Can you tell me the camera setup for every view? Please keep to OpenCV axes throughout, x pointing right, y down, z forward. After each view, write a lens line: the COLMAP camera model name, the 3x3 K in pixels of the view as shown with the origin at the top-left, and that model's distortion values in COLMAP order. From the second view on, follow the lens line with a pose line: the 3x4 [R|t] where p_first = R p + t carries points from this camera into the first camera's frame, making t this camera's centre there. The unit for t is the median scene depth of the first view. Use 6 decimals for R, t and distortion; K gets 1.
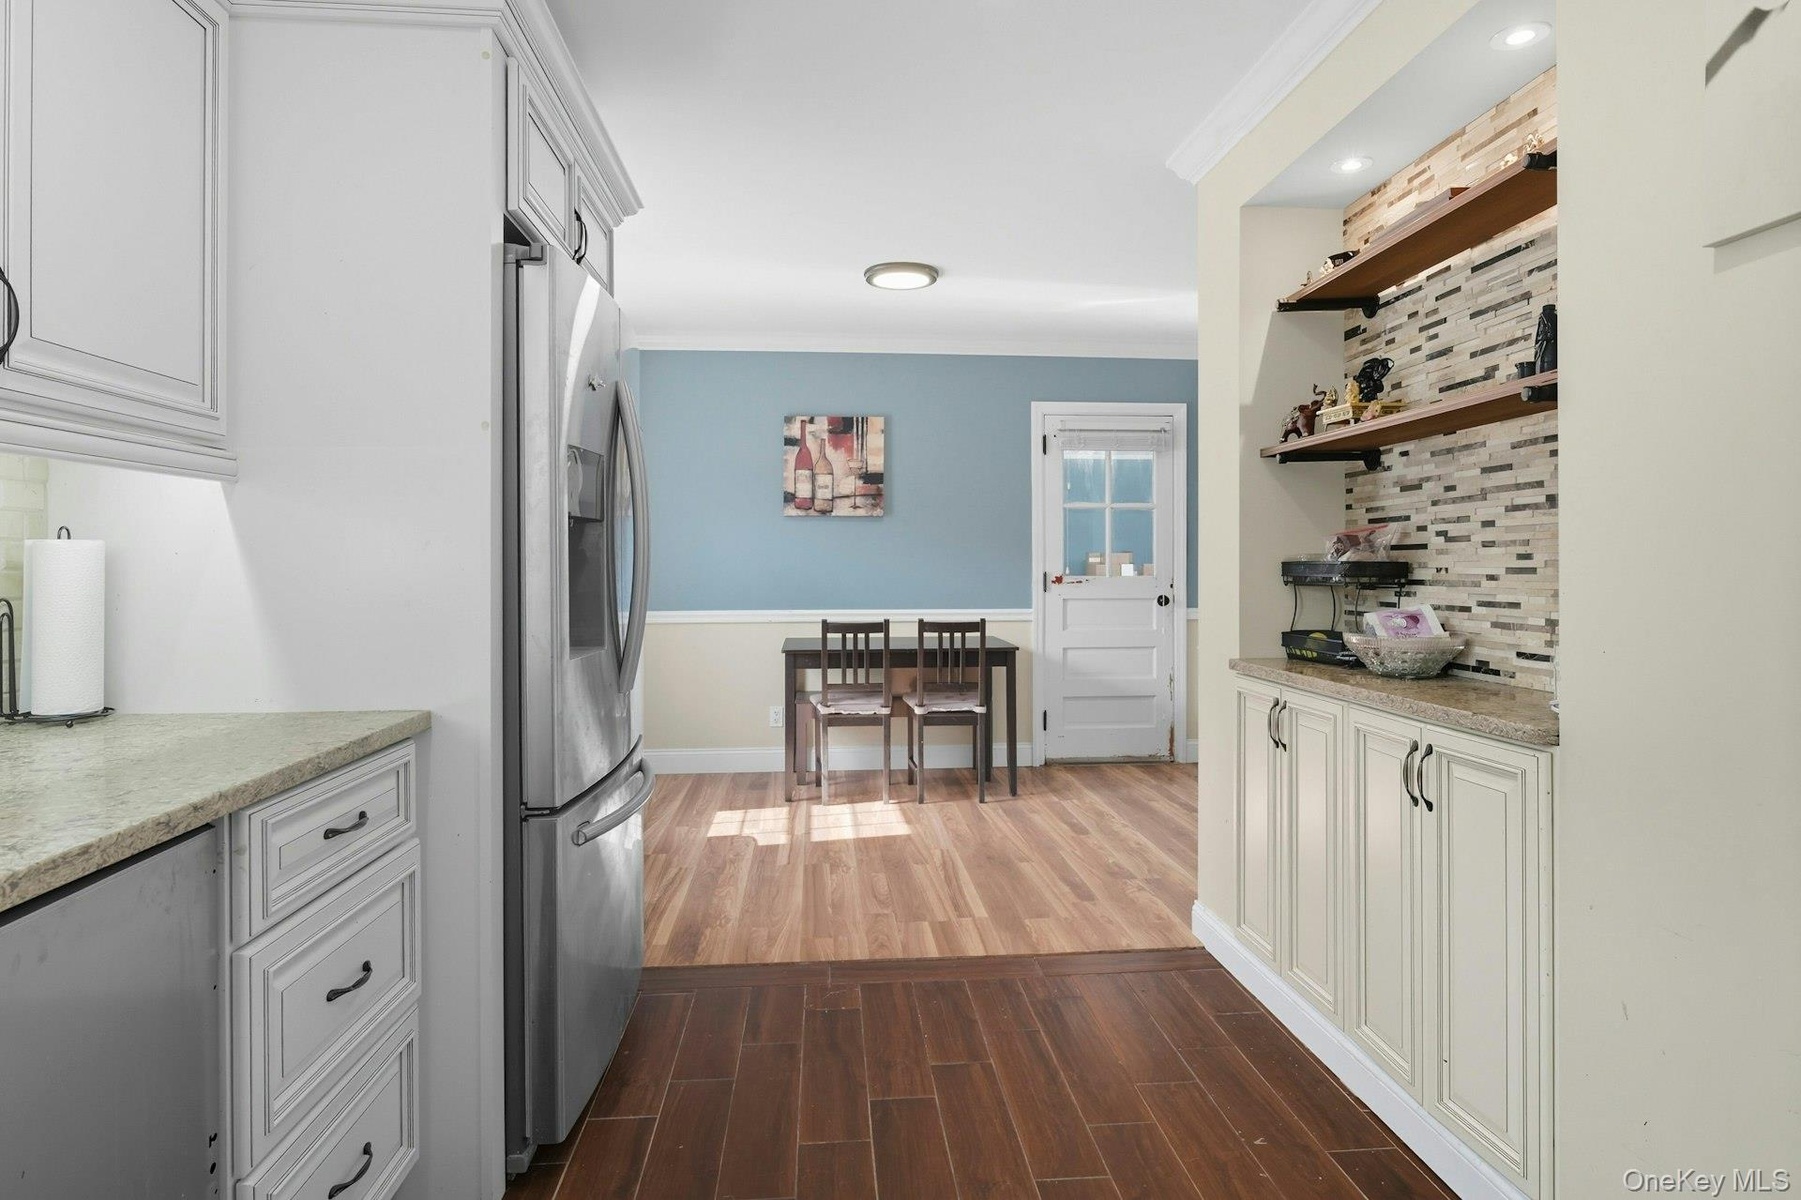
lens RADIAL K [[1006.9, 0, 895.8], [0, 1006.9, 565.2], [0, 0, 1]] dist [-0.005664, 0.000370]
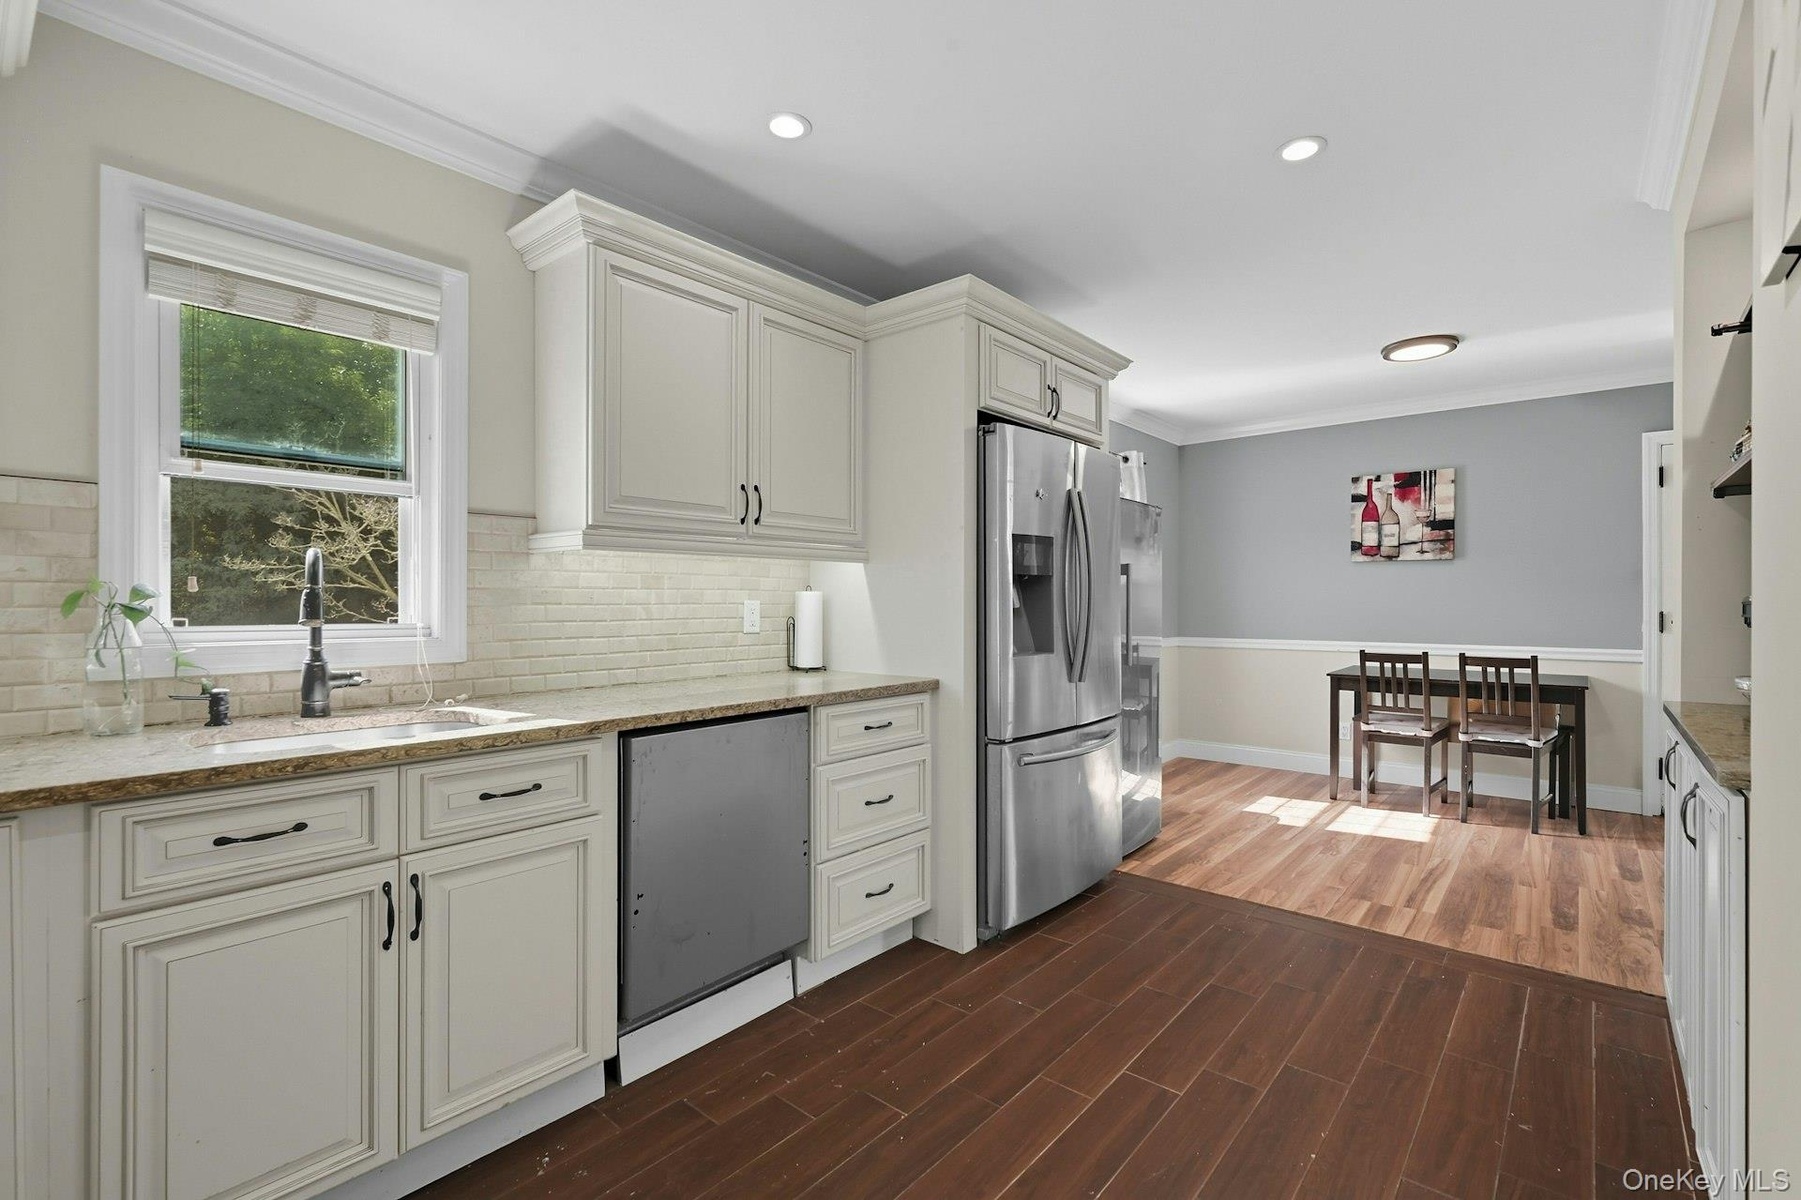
lens RADIAL K [[798.5, 0, 893.2], [0, 798.5, 601.0], [0, 0, 1]] dist [-0.005023, 0.000023]
pose [[0.701308, 0.003046, -0.712852, 0.229575], [-0.003654, 0.999993, 0.000679, -0.001794], [0.712849, 0.002128, 0.701315, -0.051769]]
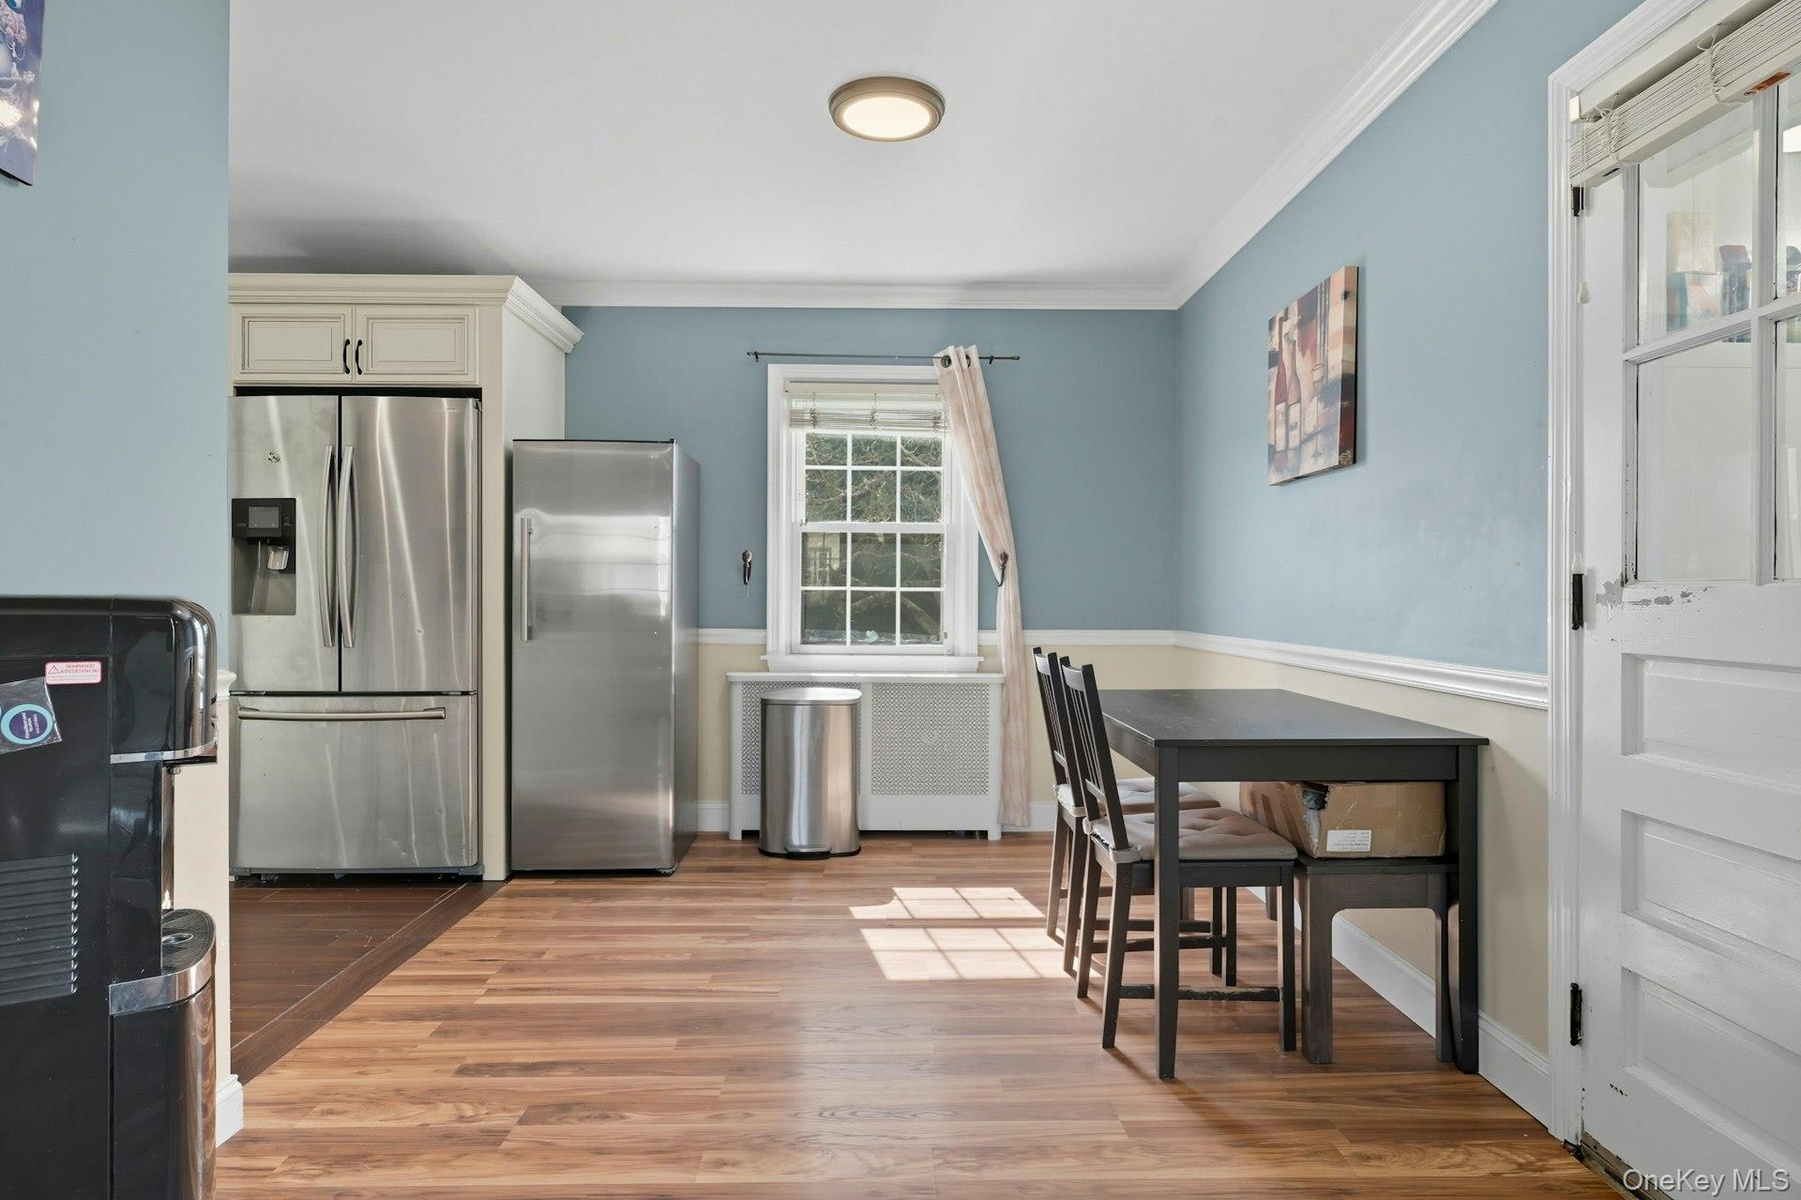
lens RADIAL K [[1006.9, 0, 900.3], [0, 1006.9, 601.0], [0, 0, 1]] dist [-0.005664, 0.000370]
pose [[-0.058625, 0.009545, -0.998234, 0.646901], [-0.004131, 0.999943, 0.009804, 0.019548], [0.998272, 0.004698, -0.058582, 1.044519]]
